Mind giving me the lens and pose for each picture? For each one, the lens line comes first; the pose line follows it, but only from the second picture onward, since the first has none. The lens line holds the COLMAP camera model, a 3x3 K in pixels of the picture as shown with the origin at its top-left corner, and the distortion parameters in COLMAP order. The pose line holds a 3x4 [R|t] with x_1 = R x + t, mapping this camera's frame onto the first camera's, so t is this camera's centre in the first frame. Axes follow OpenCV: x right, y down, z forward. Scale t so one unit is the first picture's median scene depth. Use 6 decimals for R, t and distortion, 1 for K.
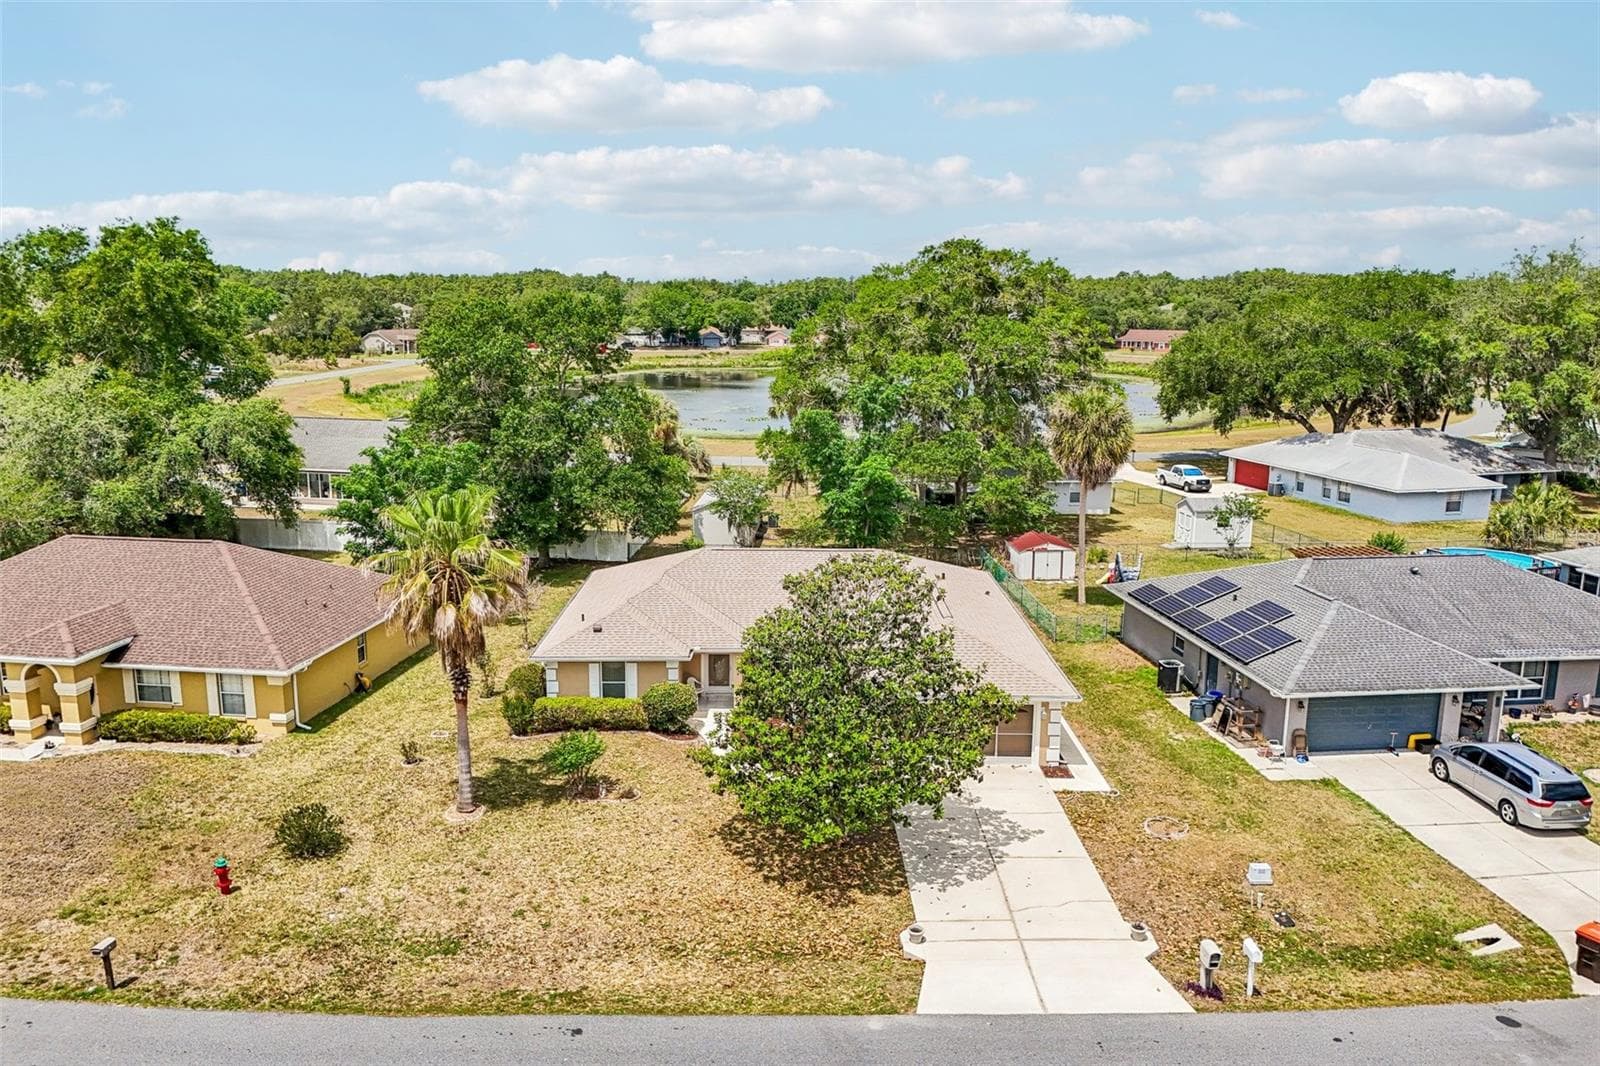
lens RADIAL K [[1182.4, 0, 798.9], [0, 1182.4, 537.0], [0, 0, 1]] dist [0.041141, -0.028675]
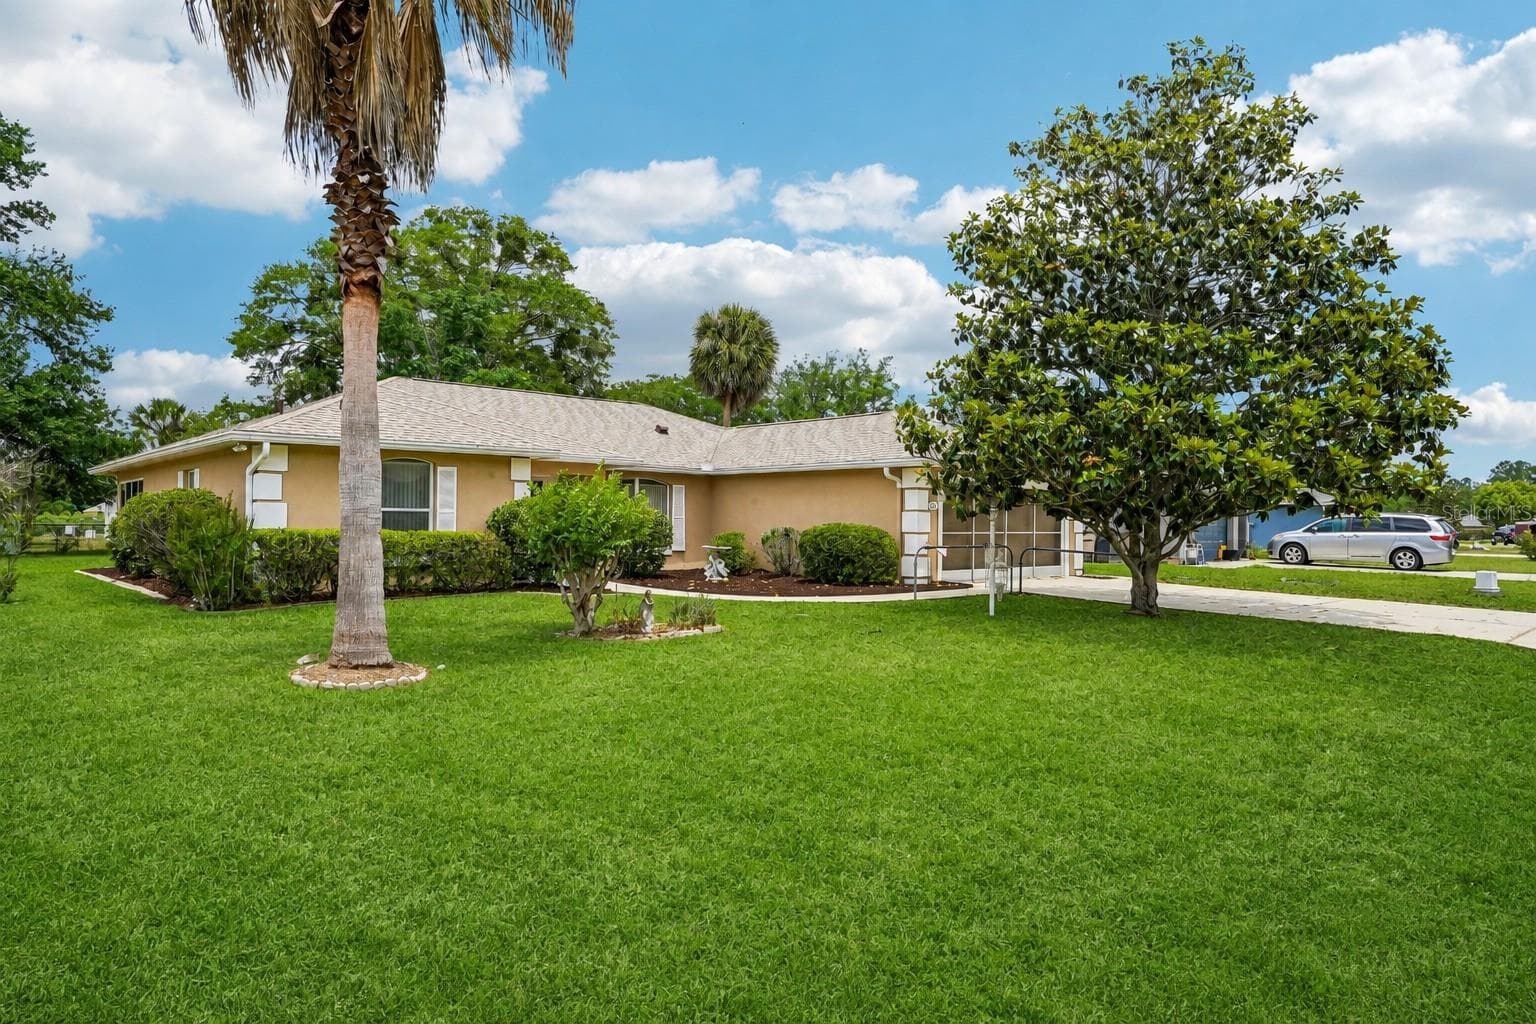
lens RADIAL K [[964.8, 0, 768.0], [0, 964.8, 512.0], [0, 0, 1]] dist [-0.054673, 0.071382]
pose [[0.741328, 0.007221, 0.671104, -0.339963], [0.132199, 0.978780, -0.156565, 0.228898], [-0.657994, 0.204785, 0.724643, 0.703673]]
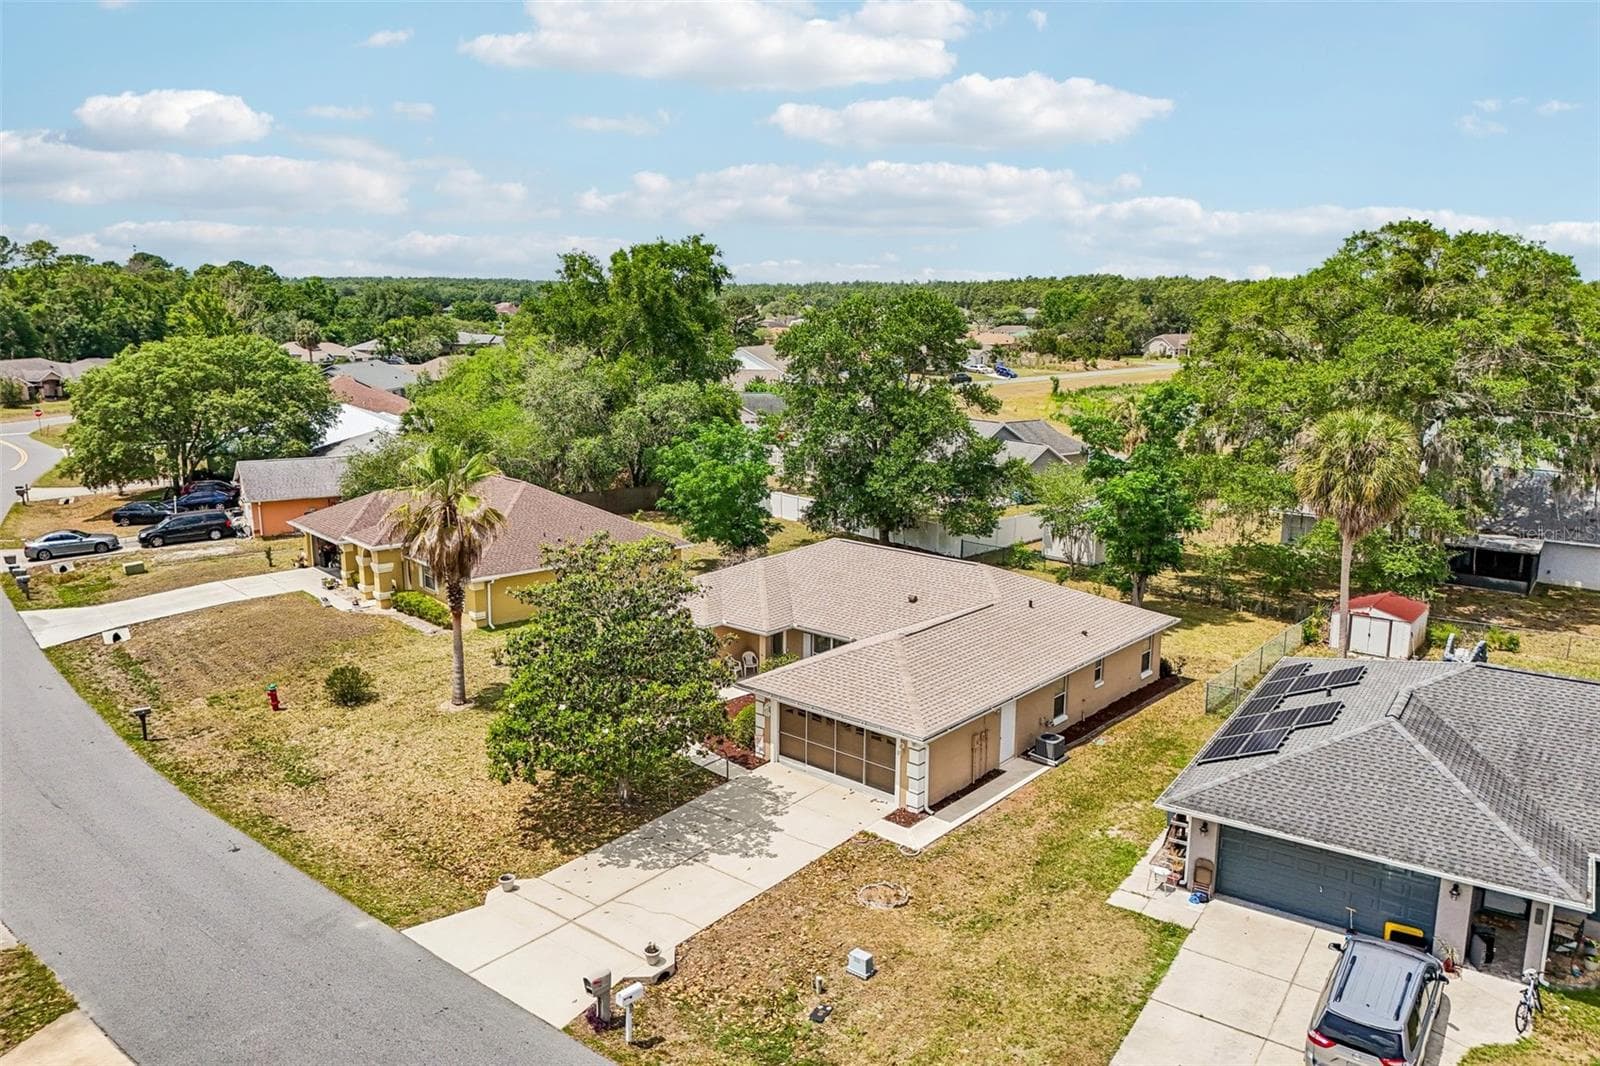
lens RADIAL K [[1178.0, 0, 804.6], [0, 1178.0, 532.4], [0, 0, 1]] dist [0.031454, -0.005553]
pose [[0.754101, 0.128686, -0.644028, 0.721632], [-0.134050, 0.990131, 0.040882, -0.043947], [0.642933, 0.055503, 0.763909, 0.259330]]
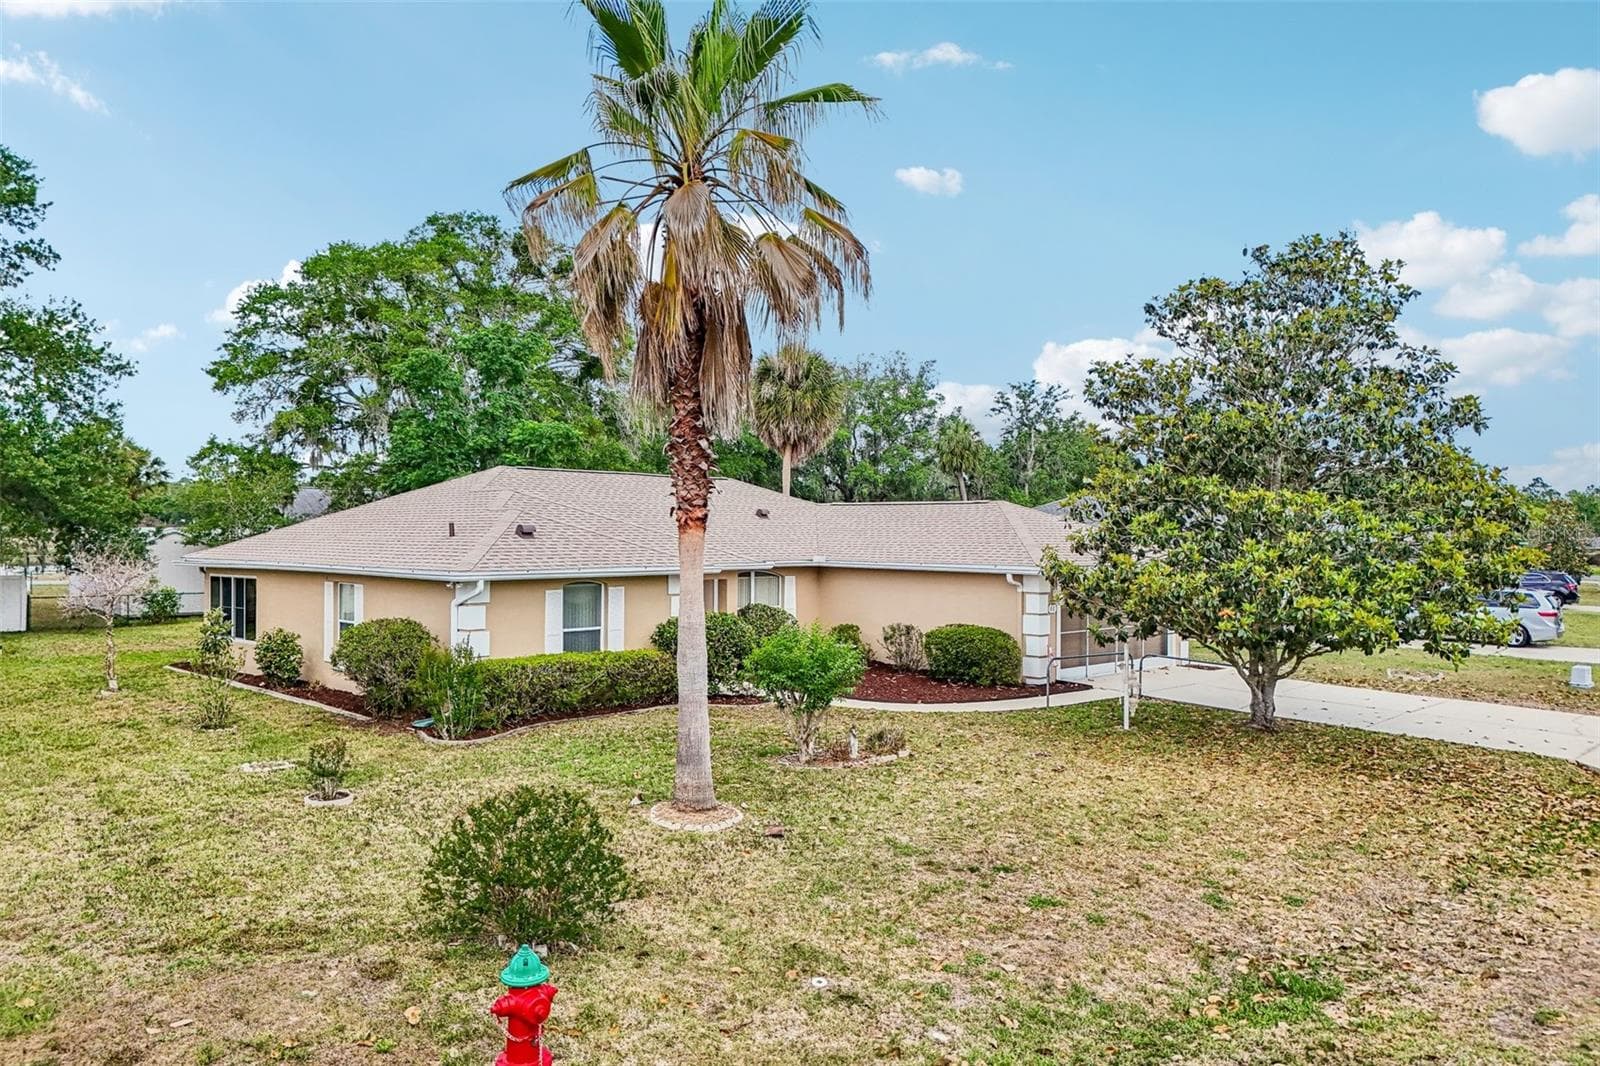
lens RADIAL K [[1178.0, 0, 804.6], [0, 1178.0, 532.4], [0, 0, 1]] dist [0.031454, -0.005553]
pose [[0.715524, -0.000949, 0.698587, -0.493067], [0.139153, 0.980153, -0.141195, 0.188101], [-0.684588, 0.198239, 0.701456, 0.639858]]
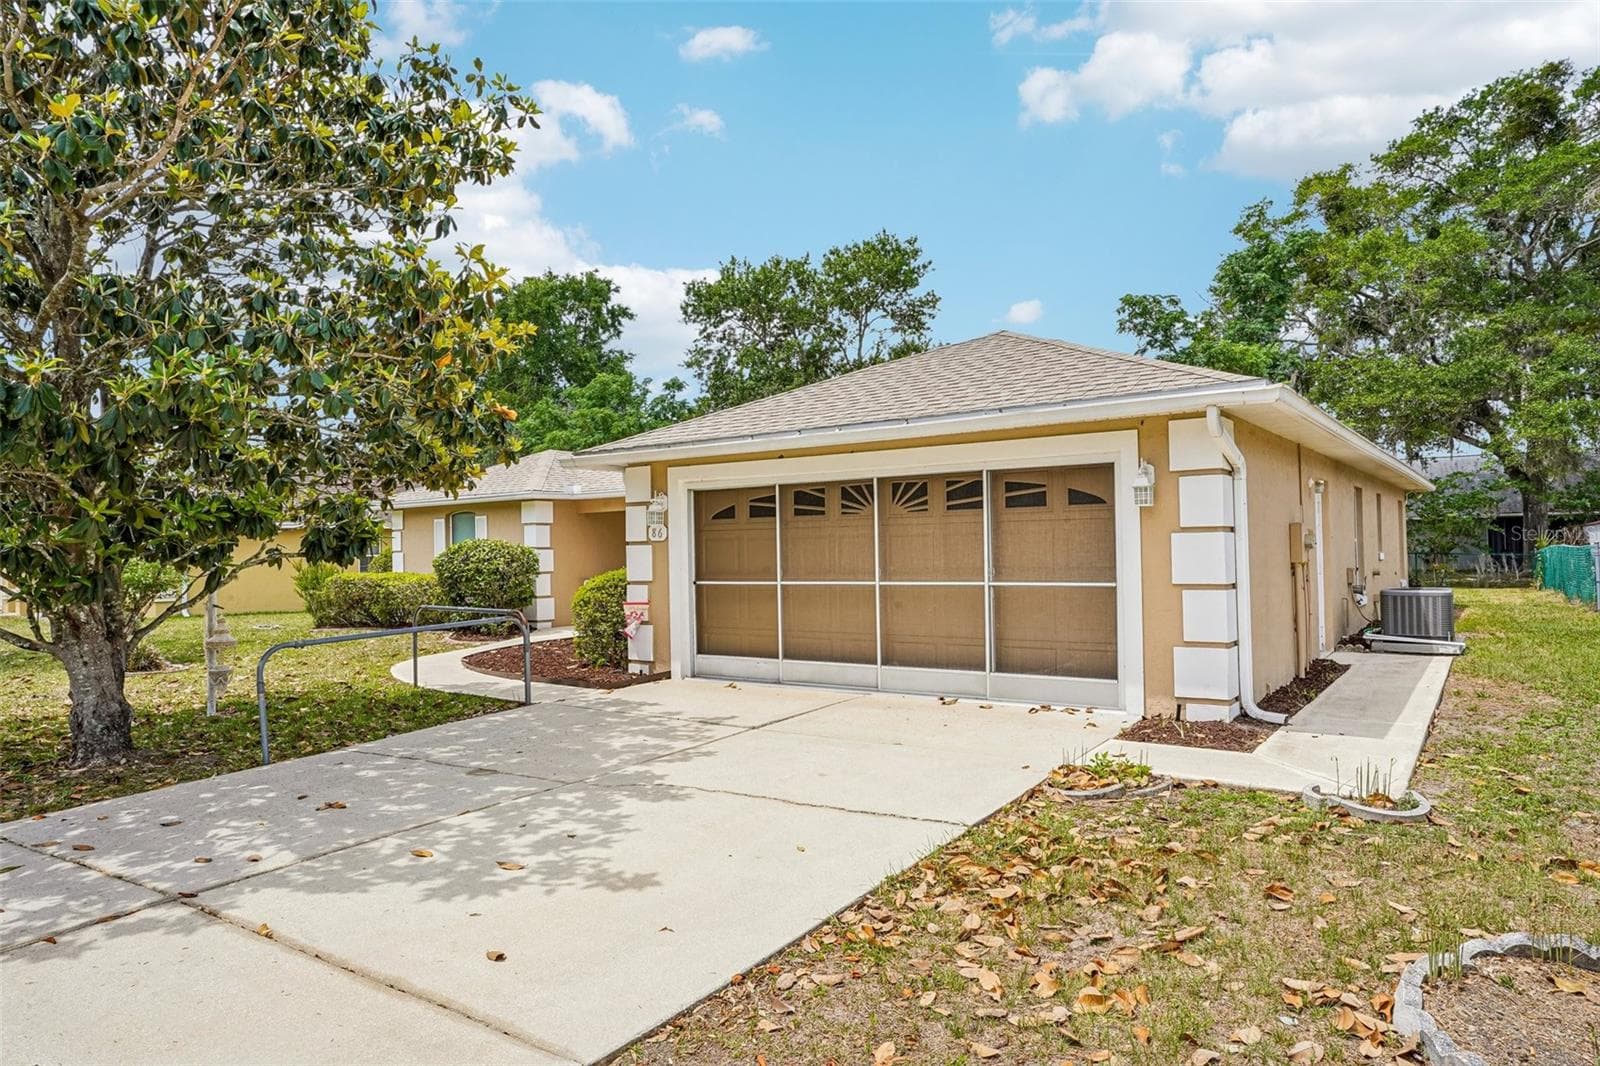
lens RADIAL K [[1005.0, 0, 800.0], [0, 1005.0, 533.0], [0, 0, 1]] dist [-0.054673, 0.071382]
pose [[0.804620, -0.035727, -0.592715, 0.277073], [-0.090636, 0.979102, -0.182057, 0.205274], [0.586832, 0.200207, 0.784567, 0.809703]]
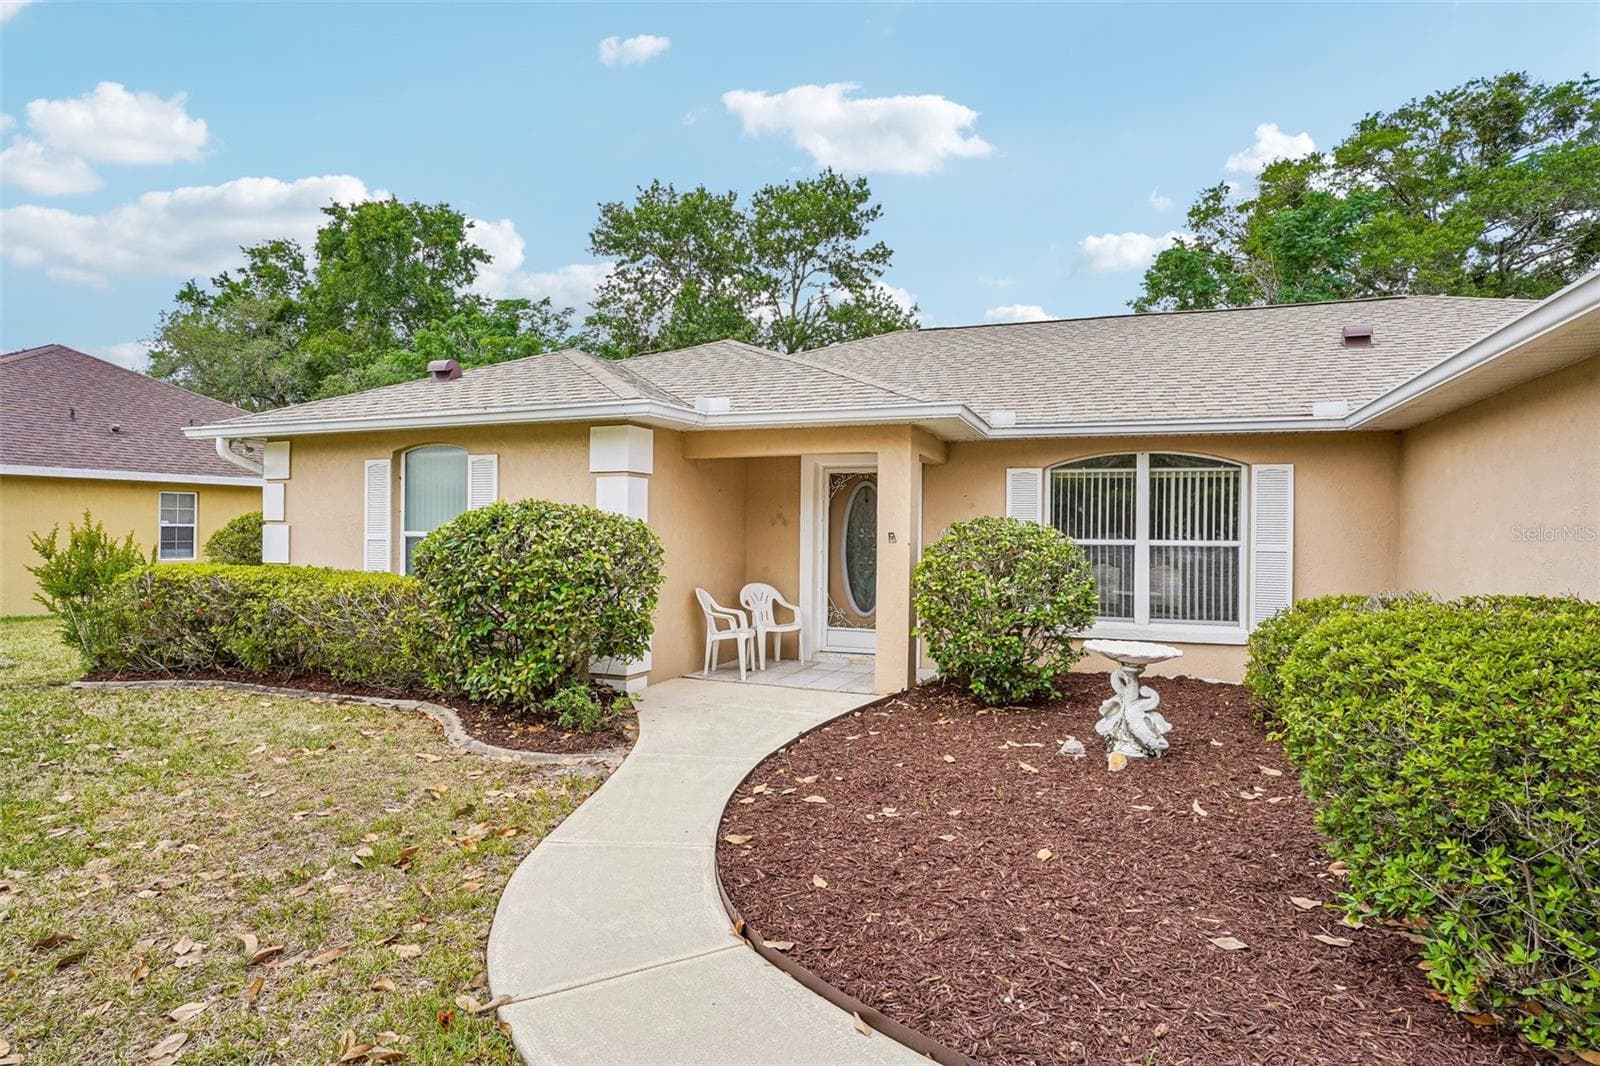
lens RADIAL K [[882.0, 0, 800.0], [0, 882.0, 533.0], [0, 0, 1]] dist [-0.022018, 0.000005]
pose [[0.927382, -0.001119, -0.374114, -0.002252], [-0.072558, 0.980470, -0.182793, 0.172374], [0.367012, 0.196664, 0.909190, 0.946188]]
